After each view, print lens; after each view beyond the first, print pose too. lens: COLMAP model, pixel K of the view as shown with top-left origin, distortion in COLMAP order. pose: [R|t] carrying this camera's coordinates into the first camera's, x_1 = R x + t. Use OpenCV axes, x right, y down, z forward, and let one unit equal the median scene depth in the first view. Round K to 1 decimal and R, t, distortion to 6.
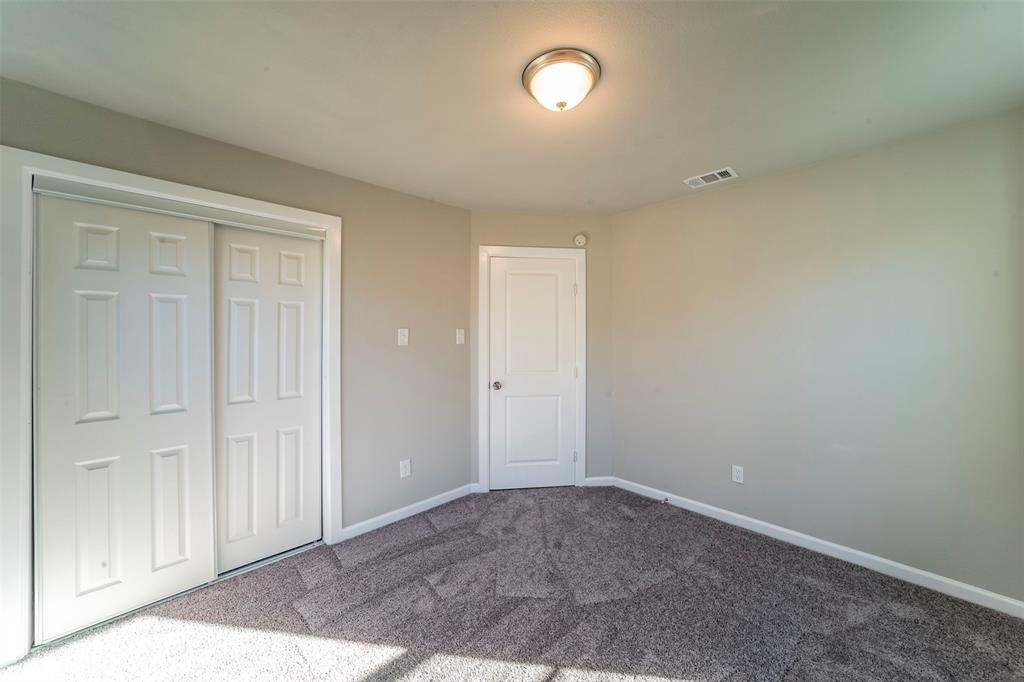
lens RADIAL K [[443.8, 0, 513.7], [0, 443.8, 330.7], [0, 0, 1]] dist [-0.019584, 0.010232]
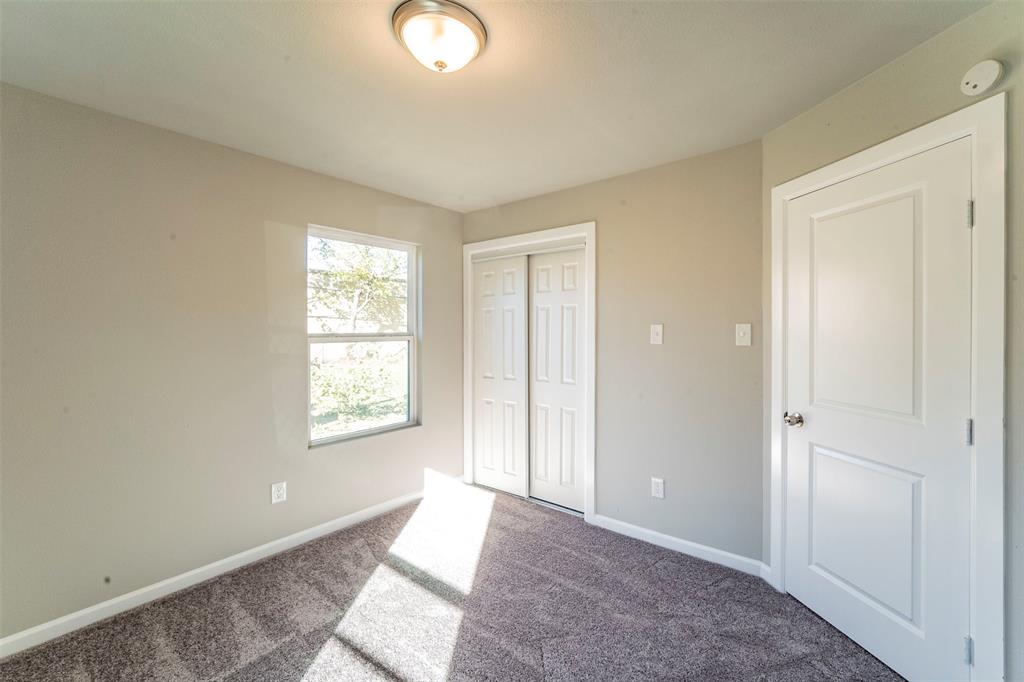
lens RADIAL K [[443.8, 0, 513.7], [0, 443.8, 330.7], [0, 0, 1]] dist [-0.019584, 0.010232]
pose [[0.017861, -0.000161, -0.999840, 0.547858], [0.010152, 0.999948, 0.000021, 0.004033], [0.999789, -0.010151, 0.017861, 0.640998]]
